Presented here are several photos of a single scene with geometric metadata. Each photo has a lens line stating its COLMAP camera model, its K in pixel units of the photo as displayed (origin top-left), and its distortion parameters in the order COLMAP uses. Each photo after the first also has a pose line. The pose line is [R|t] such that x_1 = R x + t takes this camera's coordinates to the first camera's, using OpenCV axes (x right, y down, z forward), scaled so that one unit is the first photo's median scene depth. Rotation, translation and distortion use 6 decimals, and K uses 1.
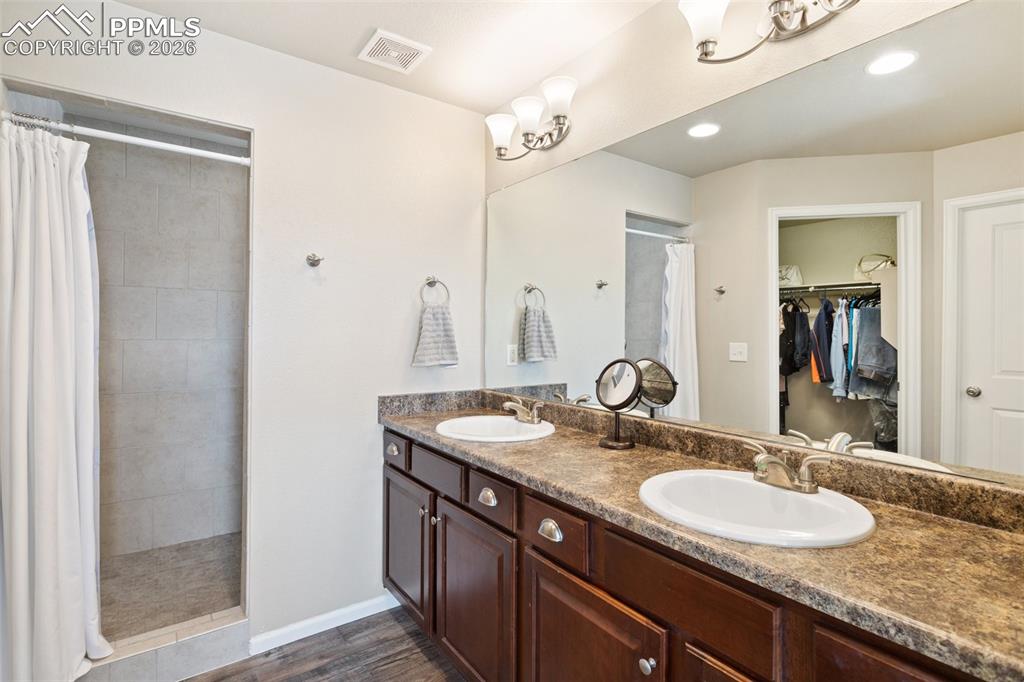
lens RADIAL K [[489.9, 0, 514.0], [0, 489.9, 320.1], [0, 0, 1]] dist [-0.001649, 0.000439]
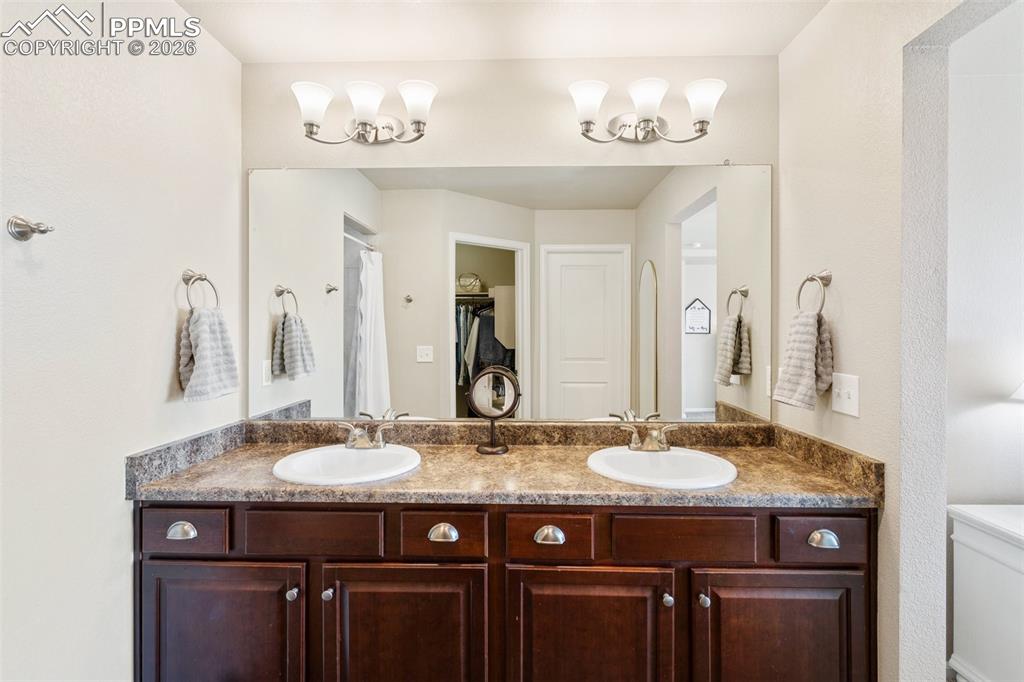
lens RADIAL K [[481.5, 0, 511.3], [0, 481.5, 322.1], [0, 0, 1]] dist [-0.002459, 0.000376]
pose [[0.620455, 0.002947, 0.784237, -0.455214], [-0.012275, 0.999907, 0.005953, -0.027347], [-0.784146, -0.013320, 0.620433, 0.231198]]
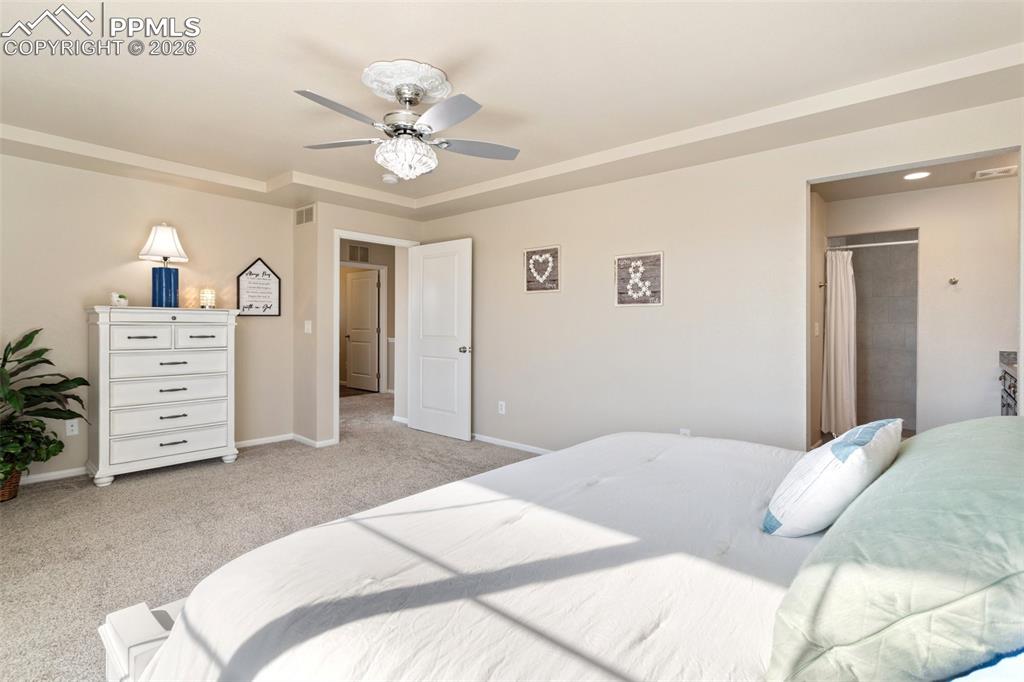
lens RADIAL K [[483.9, 0, 514.2], [0, 483.9, 336.1], [0, 0, 1]] dist [0.003599, 0.000648]
pose [[0.210434, 0.019293, -0.977418, 1.107177], [0.016332, 0.999596, 0.023247, 0.027926], [0.977472, -0.020856, 0.210034, -1.139249]]
